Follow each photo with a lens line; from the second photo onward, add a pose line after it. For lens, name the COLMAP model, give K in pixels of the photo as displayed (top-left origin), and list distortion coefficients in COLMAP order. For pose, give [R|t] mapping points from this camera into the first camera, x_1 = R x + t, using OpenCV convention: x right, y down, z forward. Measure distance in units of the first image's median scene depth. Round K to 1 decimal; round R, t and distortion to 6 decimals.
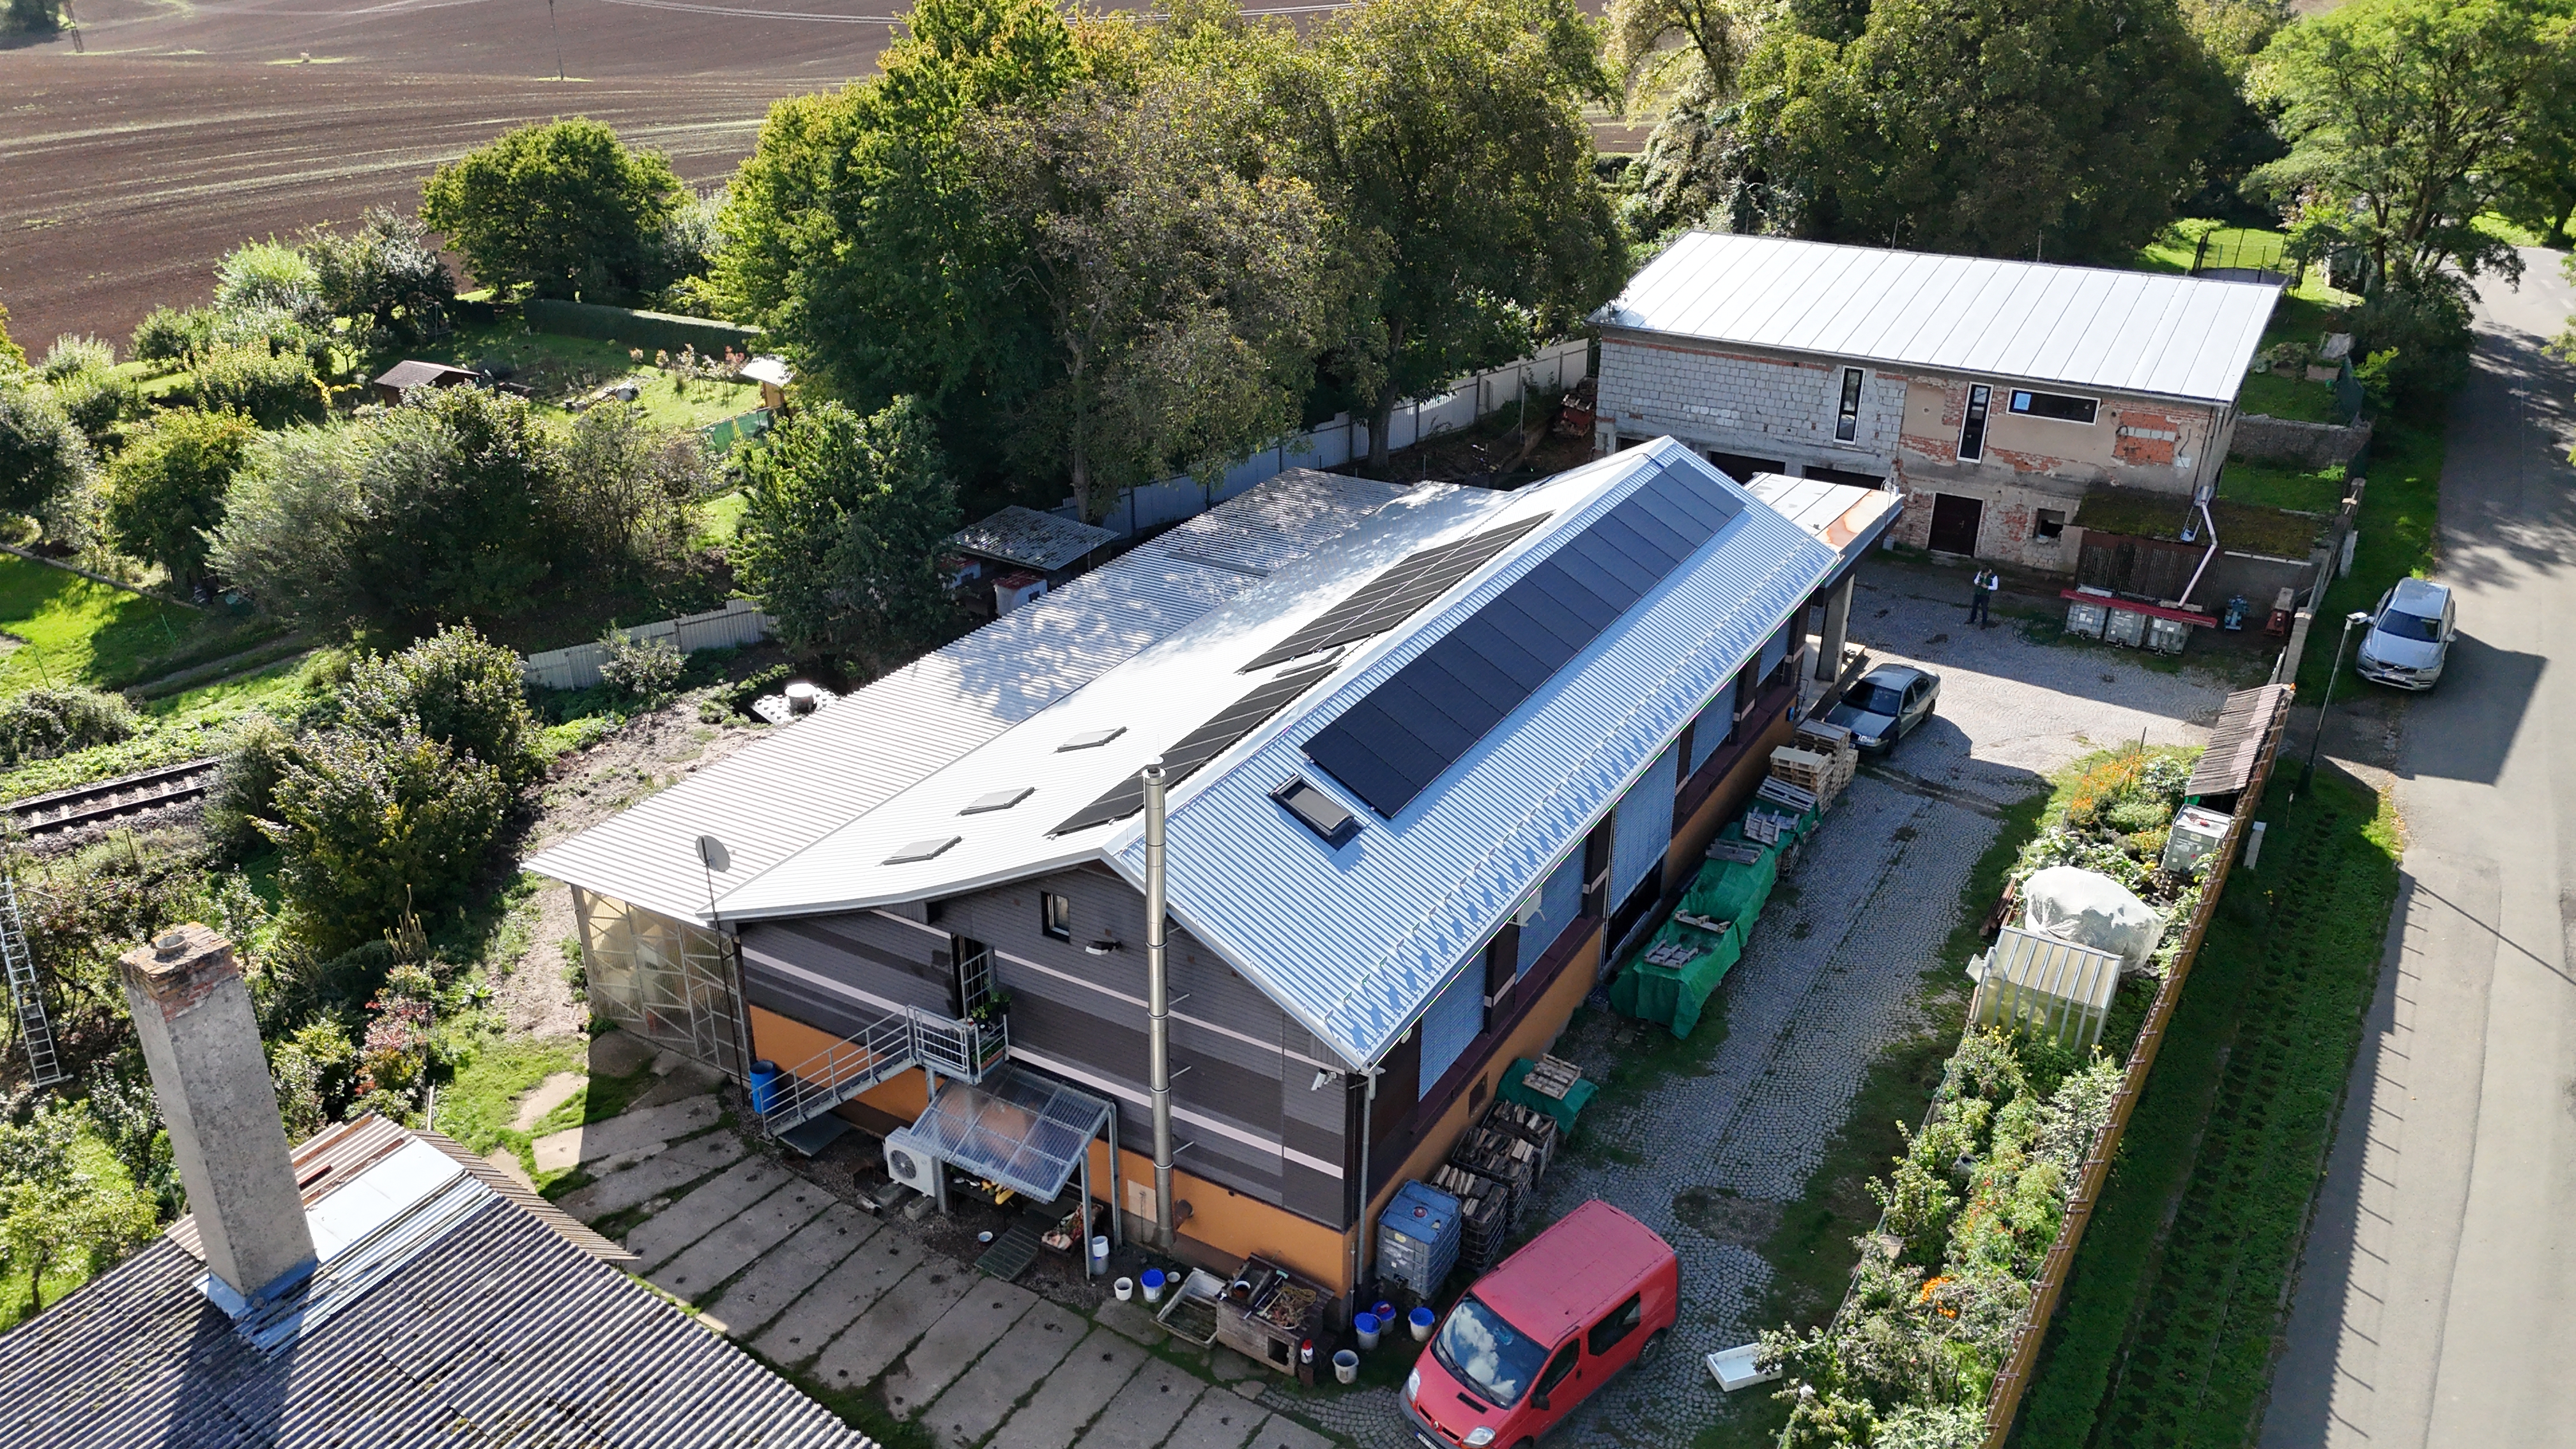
lens RADIAL K [[1904.7, 0, 1288.0], [0, 1904.7, 724.5], [0, 0, 1]] dist [0.112006, -0.174172]
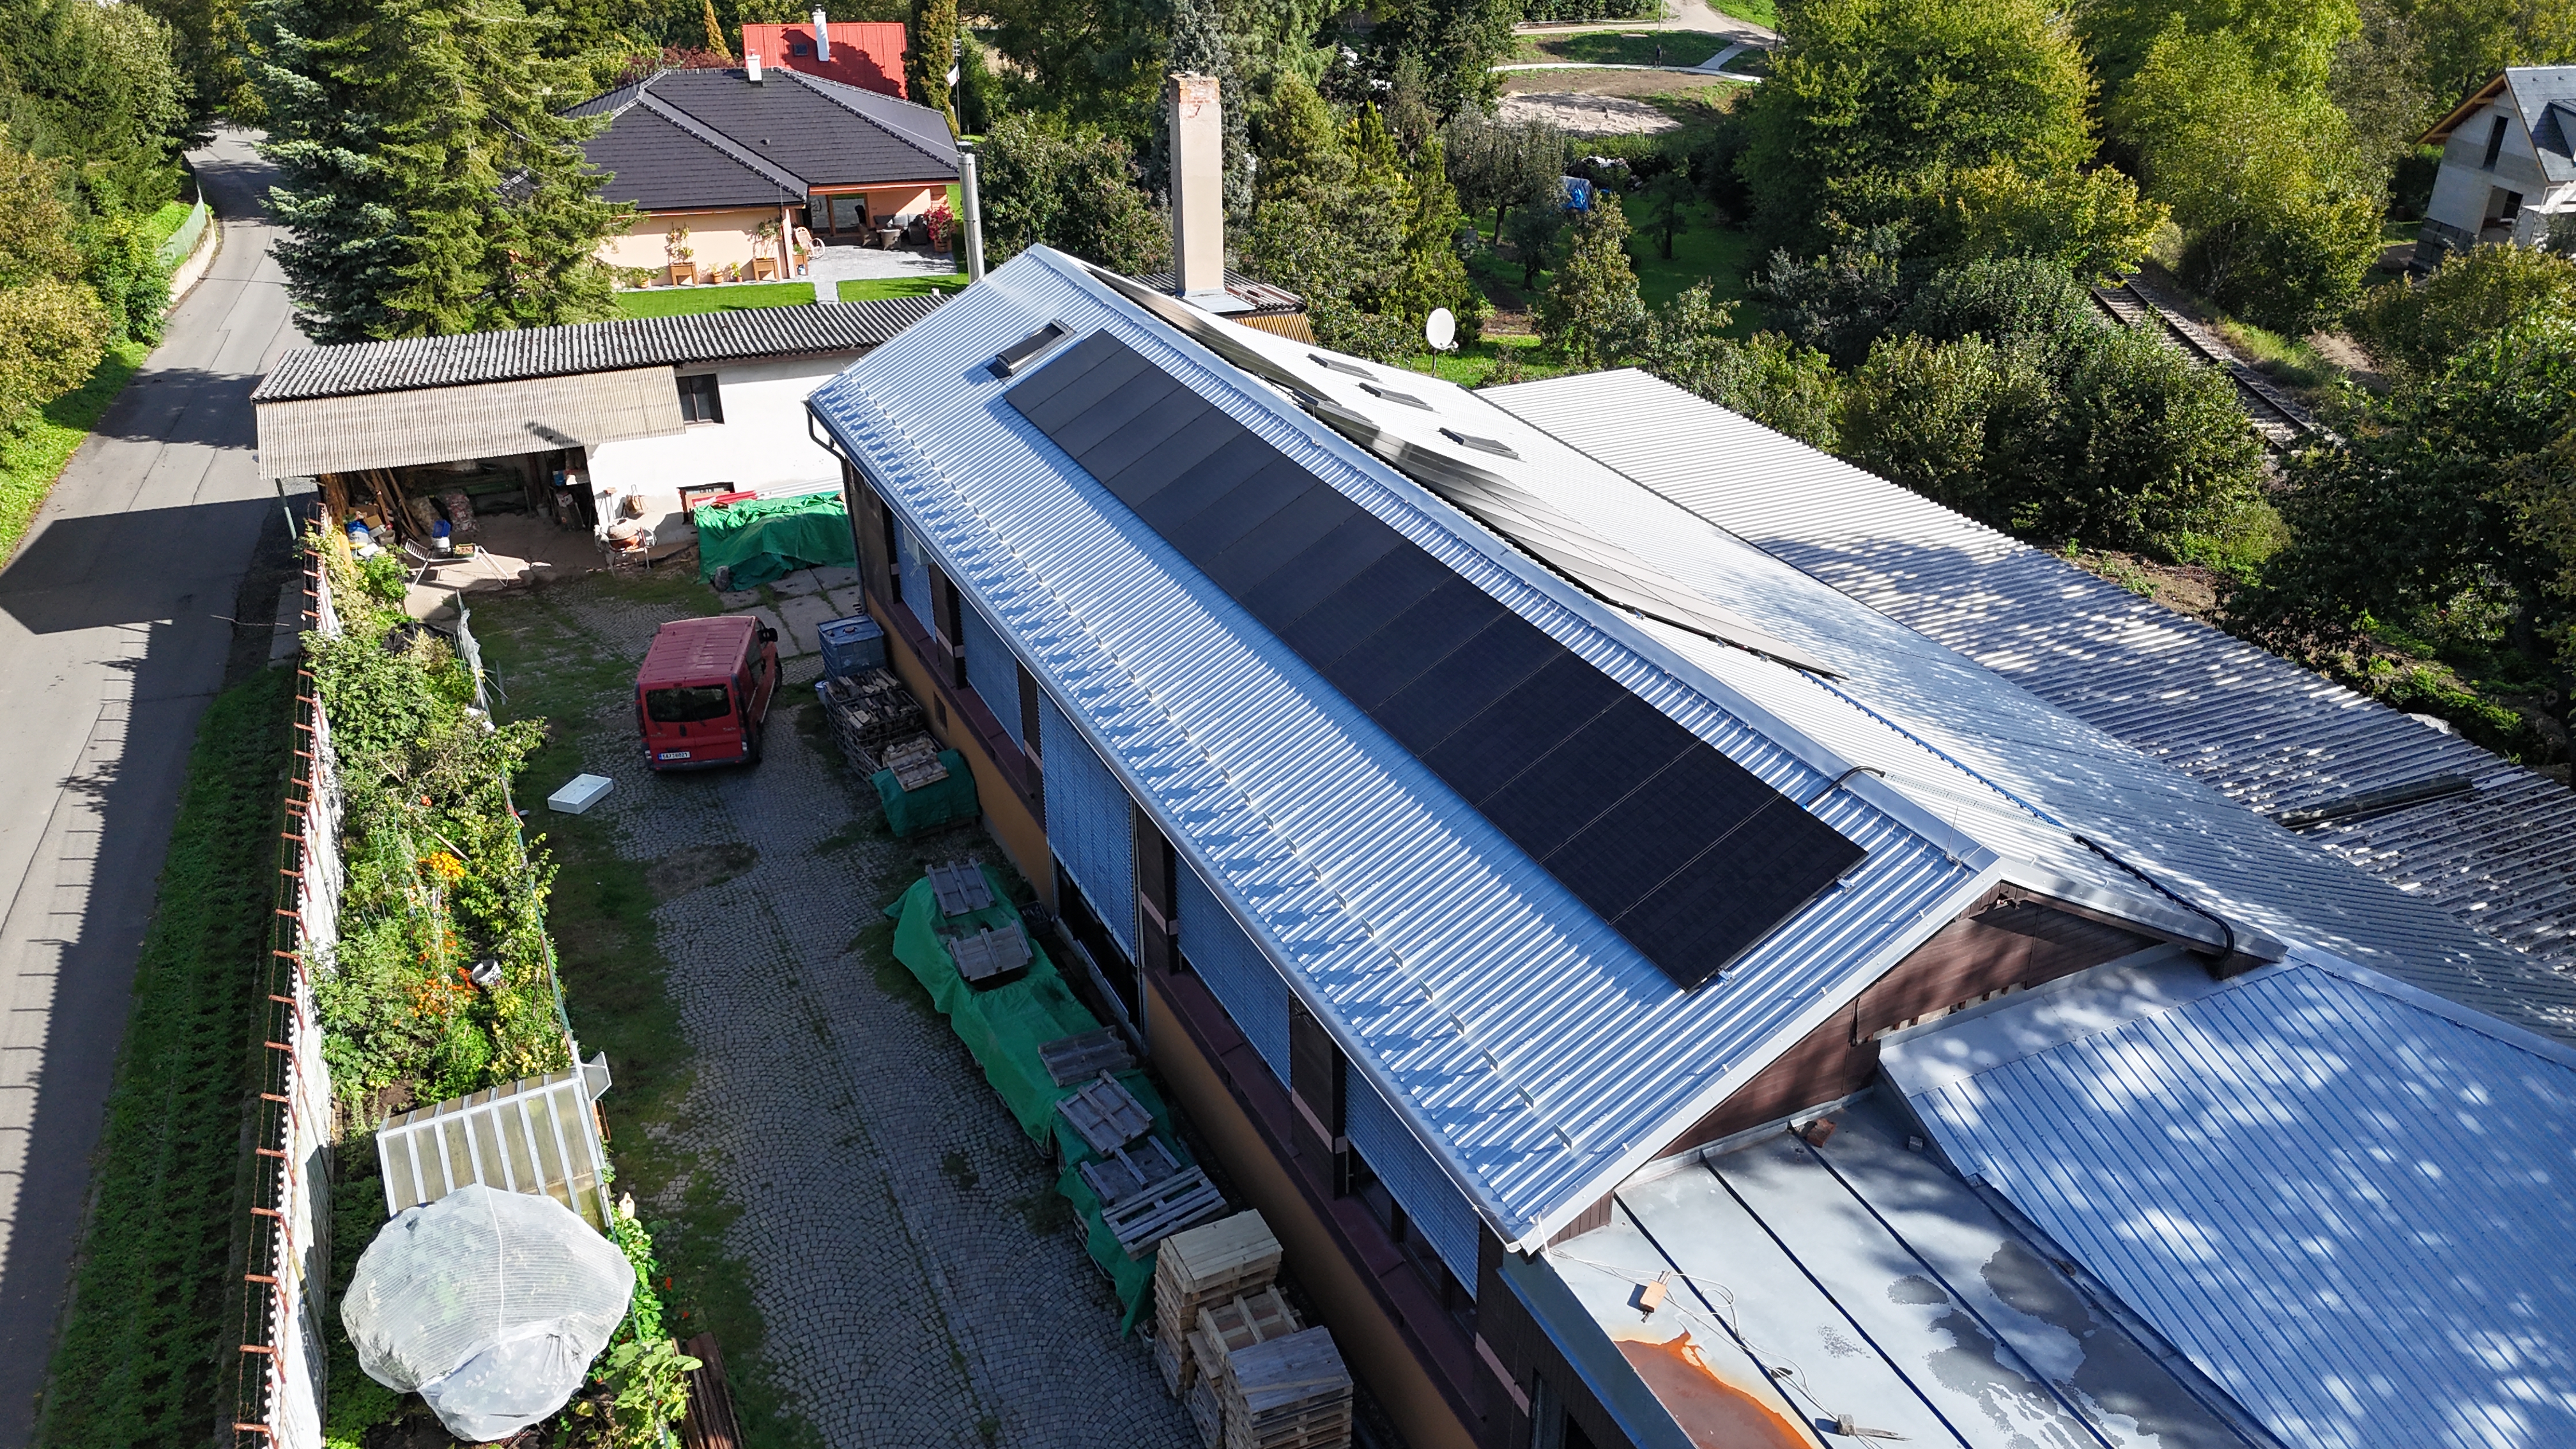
lens RADIAL K [[1904.7, 0, 1288.0], [0, 1904.7, 724.5], [0, 0, 1]] dist [0.112006, -0.174172]
pose [[-0.558273, 0.386263, -0.734256, 0.451012], [-0.350050, 0.692716, 0.630563, -0.300430], [0.752194, 0.609053, -0.251513, 0.871352]]
